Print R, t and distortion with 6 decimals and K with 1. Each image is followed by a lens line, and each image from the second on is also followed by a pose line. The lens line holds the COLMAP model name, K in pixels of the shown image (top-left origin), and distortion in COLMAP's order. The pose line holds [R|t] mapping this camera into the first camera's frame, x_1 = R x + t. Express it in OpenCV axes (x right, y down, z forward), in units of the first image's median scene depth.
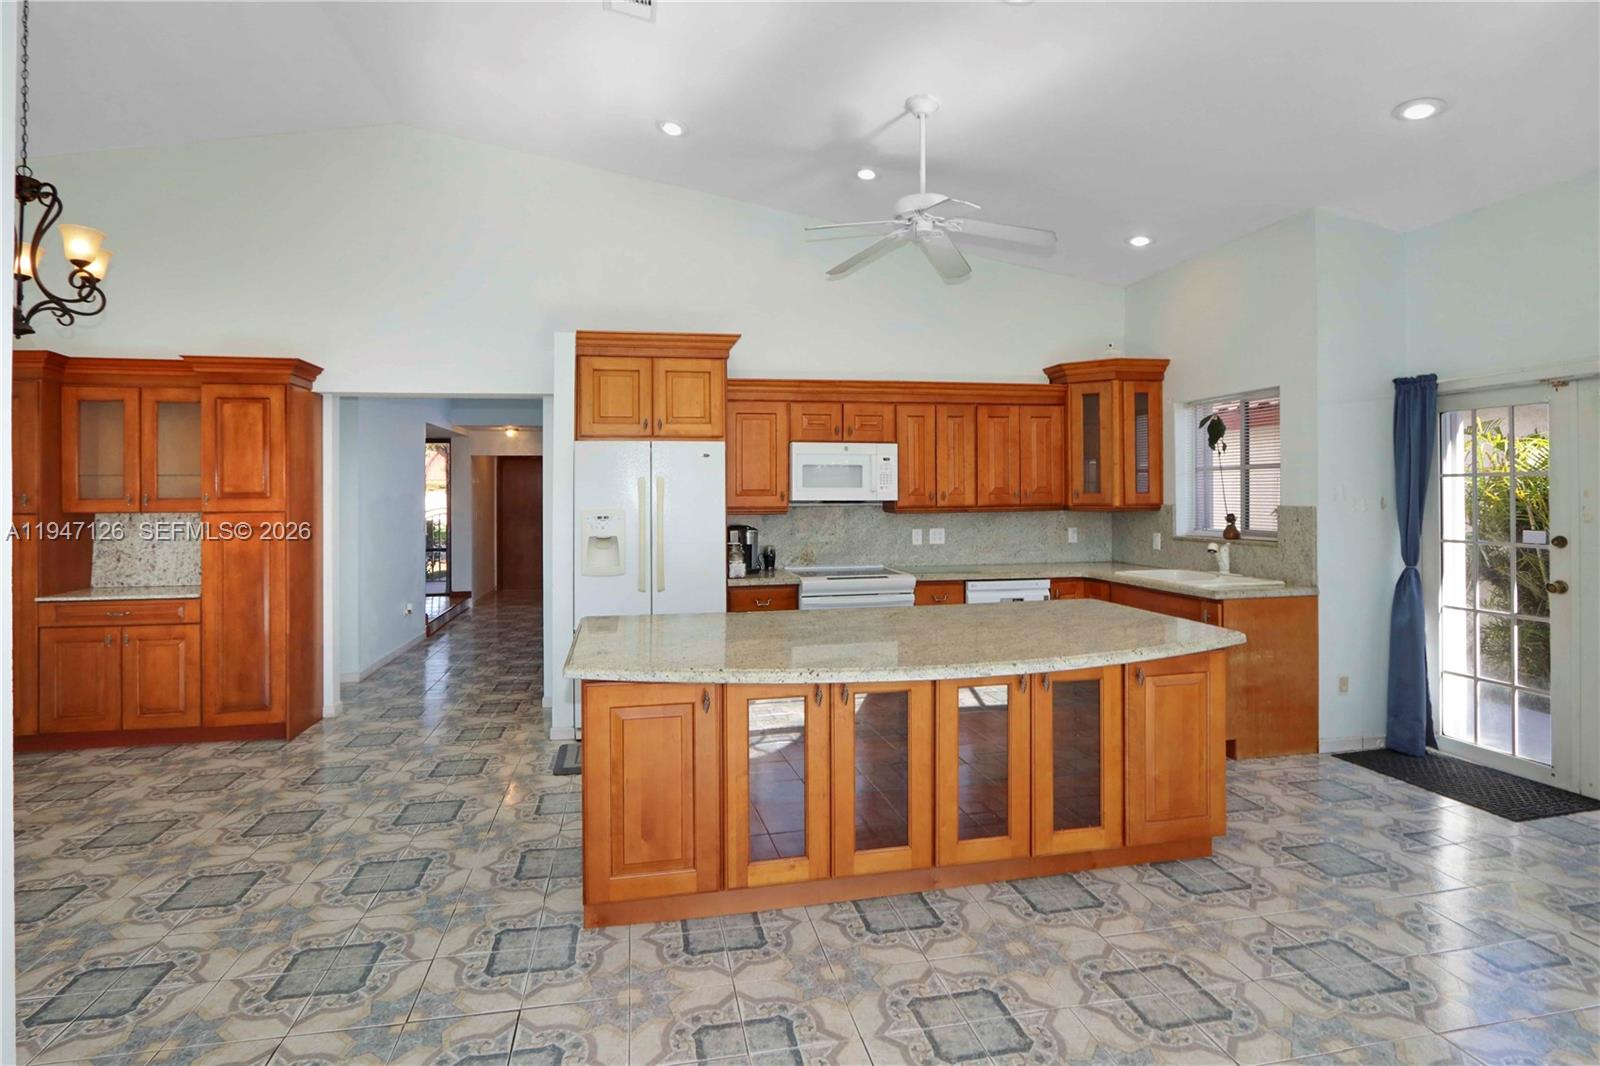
lens RADIAL K [[748.6, 0, 829.8], [0, 748.6, 489.7], [0, 0, 1]] dist [-0.010509, -0.000244]
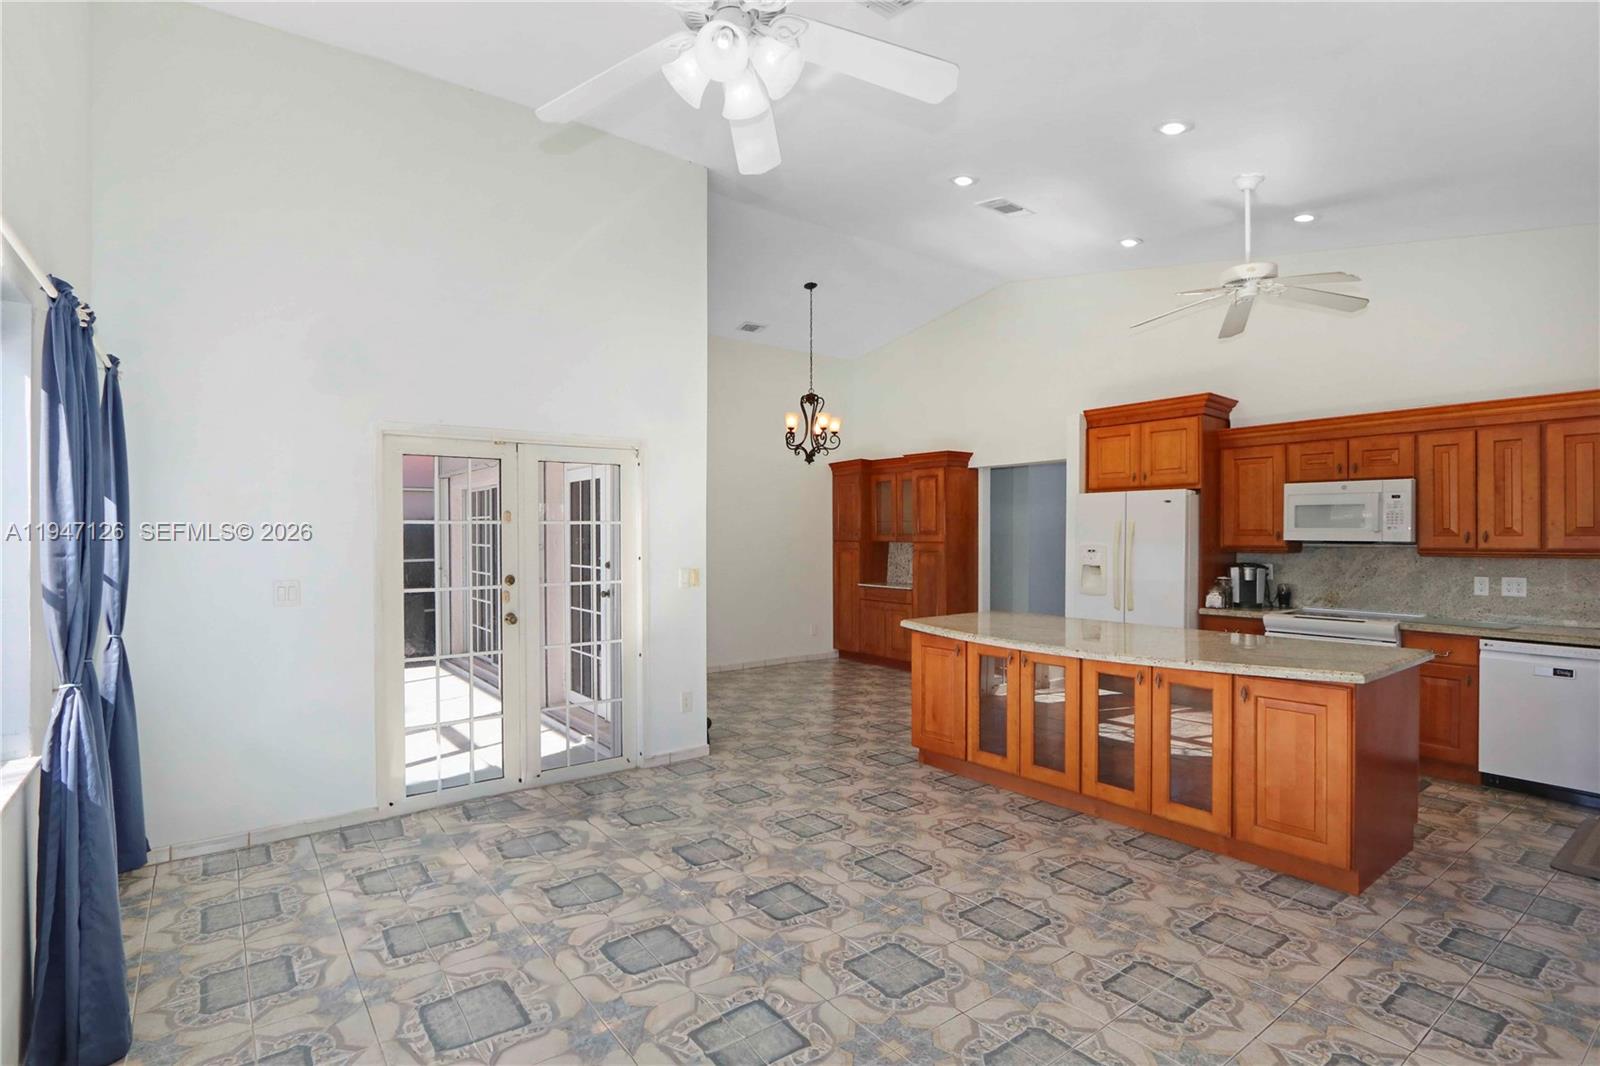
lens RADIAL K [[760.9, 0, 799.1], [0, 760.9, 533.2], [0, 0, 1]] dist [-0.001020, -0.000092]
pose [[0.462977, 0.006099, -0.886350, 0.605812], [0.002317, 0.999965, 0.008091, -0.005445], [0.886367, -0.005800, 0.462946, -0.080324]]
